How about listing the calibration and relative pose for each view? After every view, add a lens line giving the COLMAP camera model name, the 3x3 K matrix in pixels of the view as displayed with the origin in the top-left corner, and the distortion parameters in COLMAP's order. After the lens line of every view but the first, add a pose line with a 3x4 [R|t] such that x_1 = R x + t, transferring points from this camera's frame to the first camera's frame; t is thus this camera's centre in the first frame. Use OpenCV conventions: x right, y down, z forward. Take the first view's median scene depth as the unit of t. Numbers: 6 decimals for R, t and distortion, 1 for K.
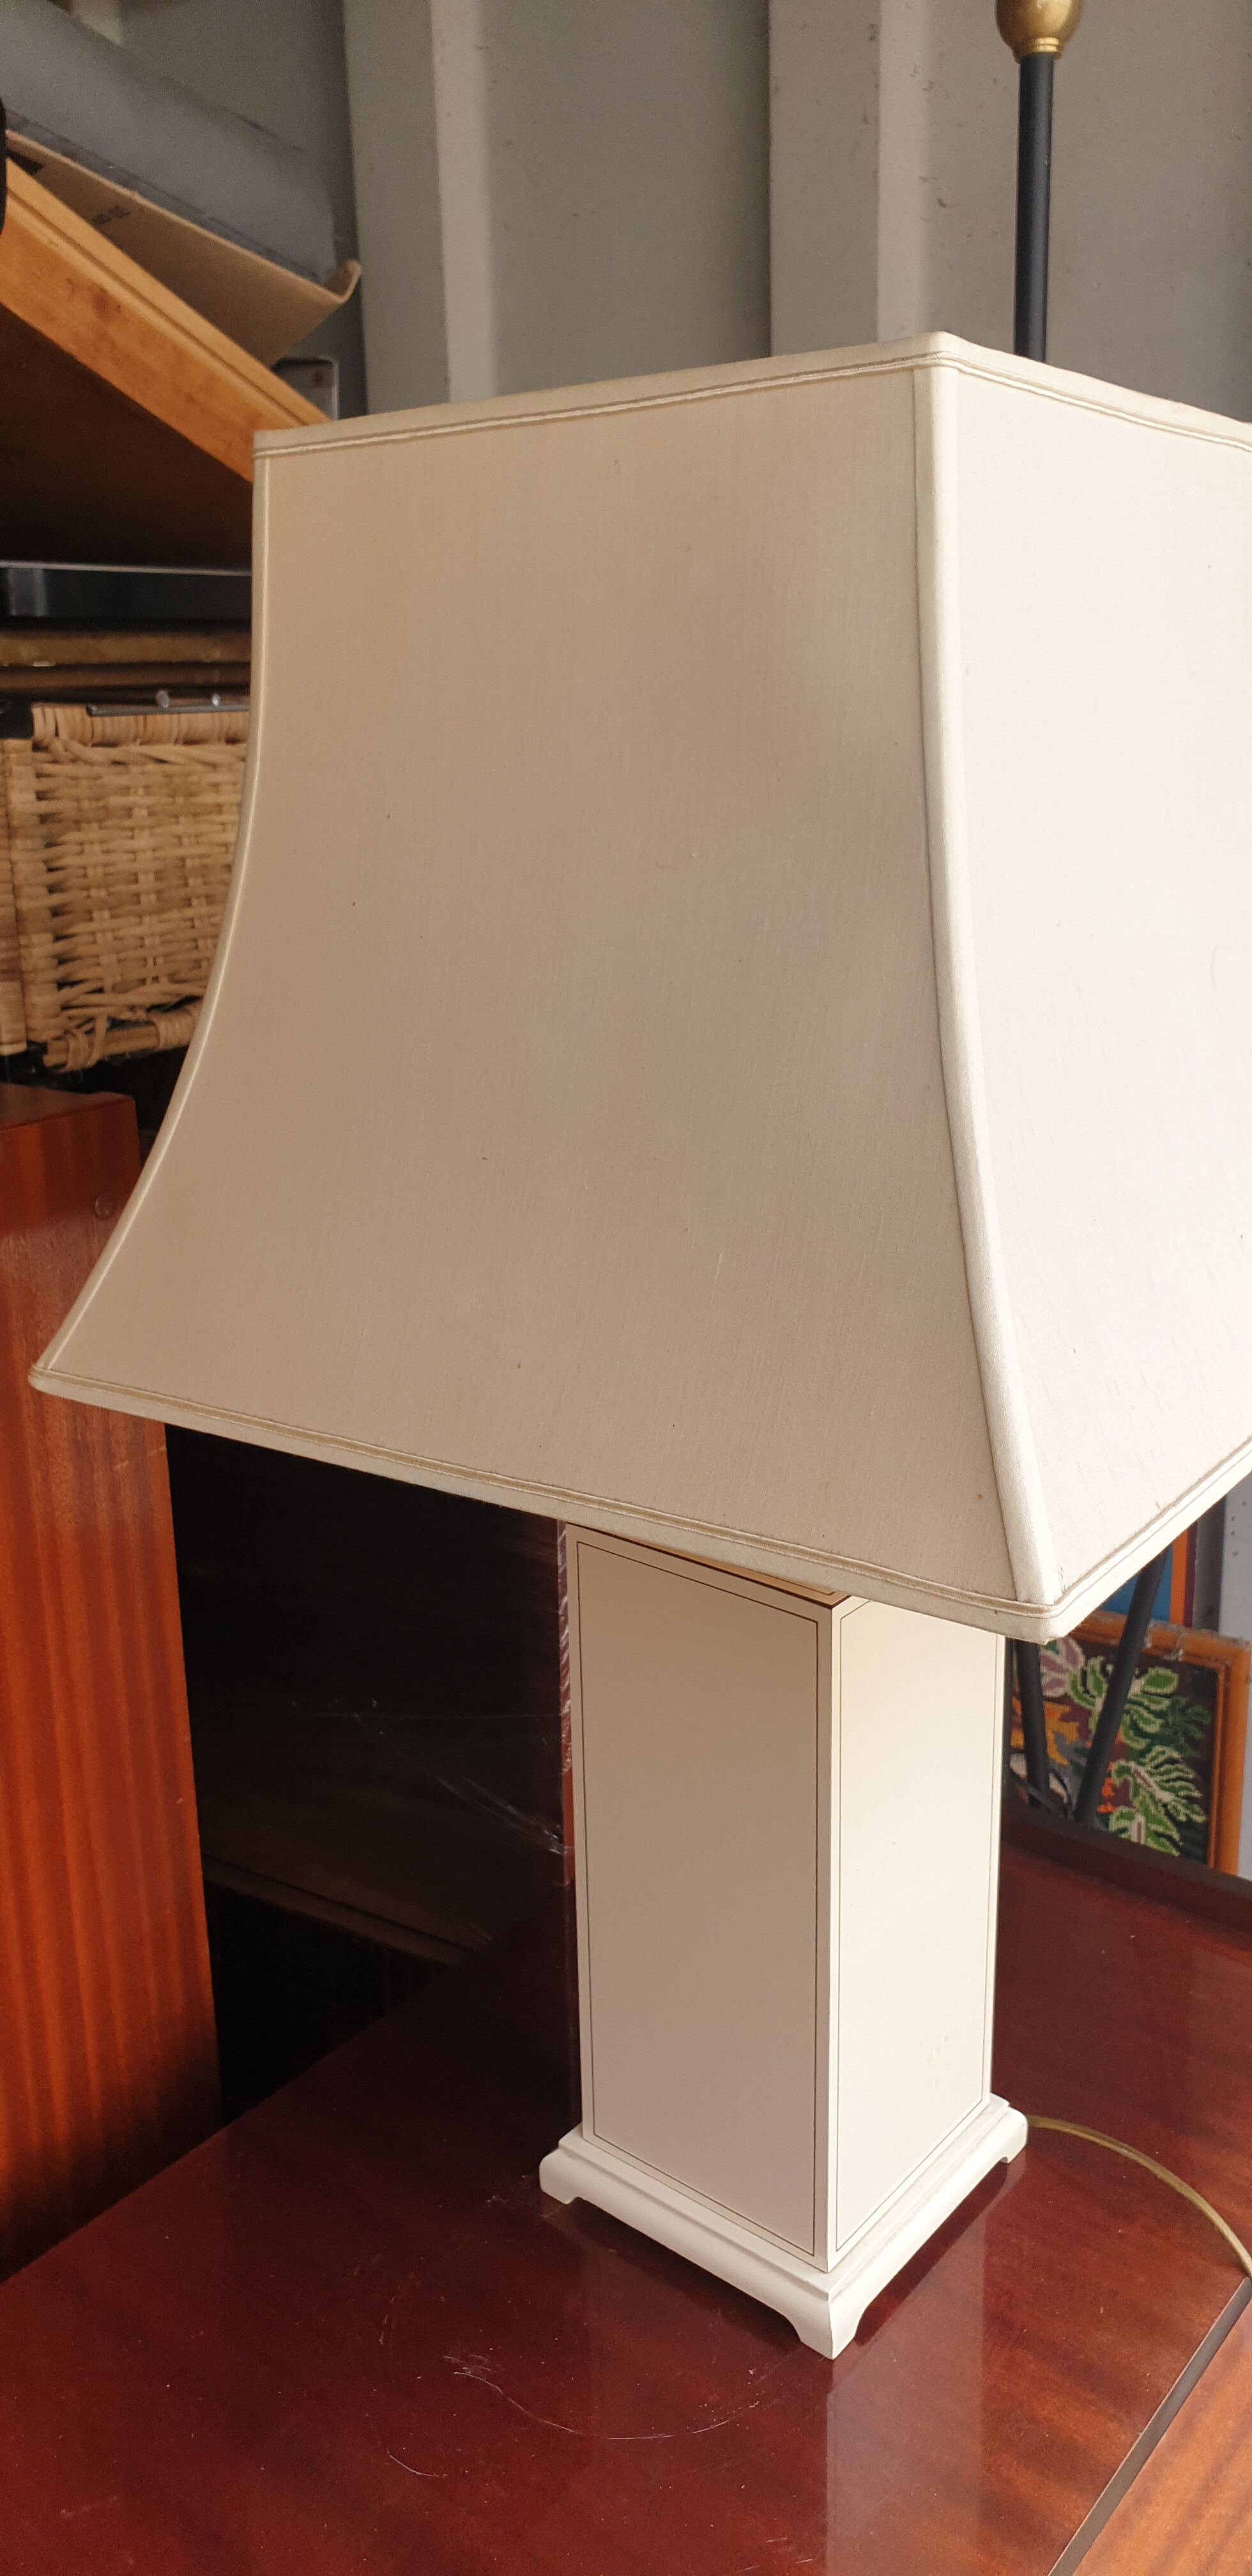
lens RADIAL K [[2031.0, 0, 640.4], [0, 2031.0, 1282.9], [0, 0, 1]] dist [-0.013884, -0.000059]
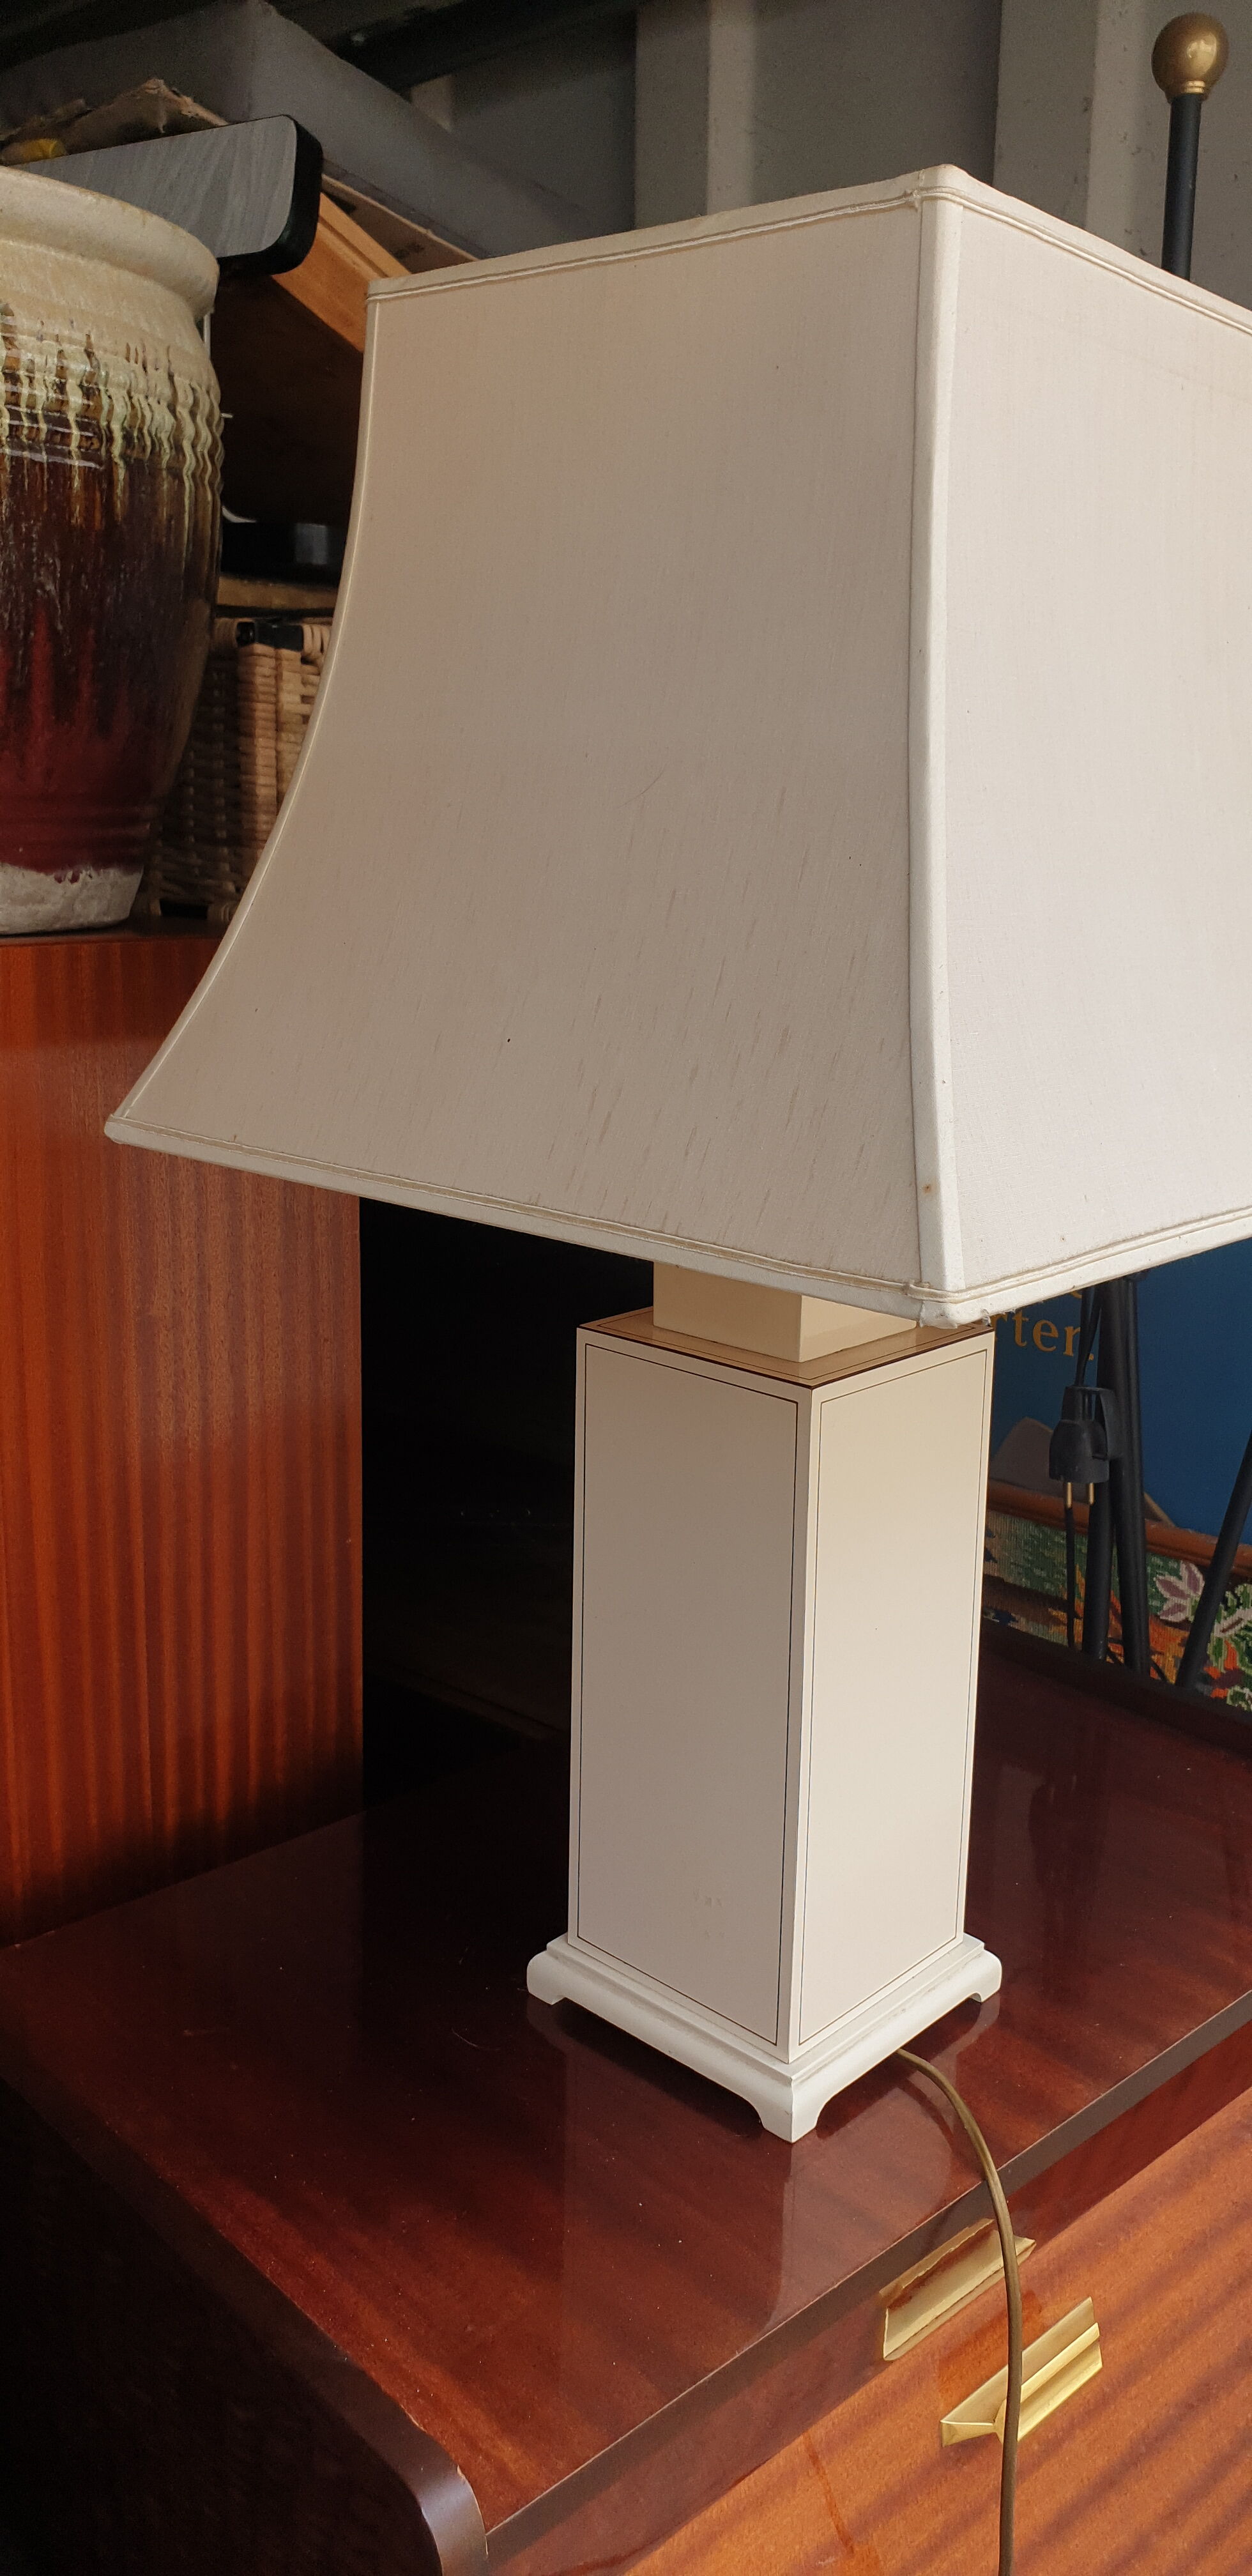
lens RADIAL K [[2031.0, 0, 615.9], [0, 2031.0, 1292.0], [0, 0, 1]] dist [-0.013884, -0.000059]
pose [[0.985752, 0.067572, -0.154033, 0.099050], [-0.076320, 0.995747, -0.051601, 0.161526], [0.149891, 0.062622, 0.986717, -0.151251]]
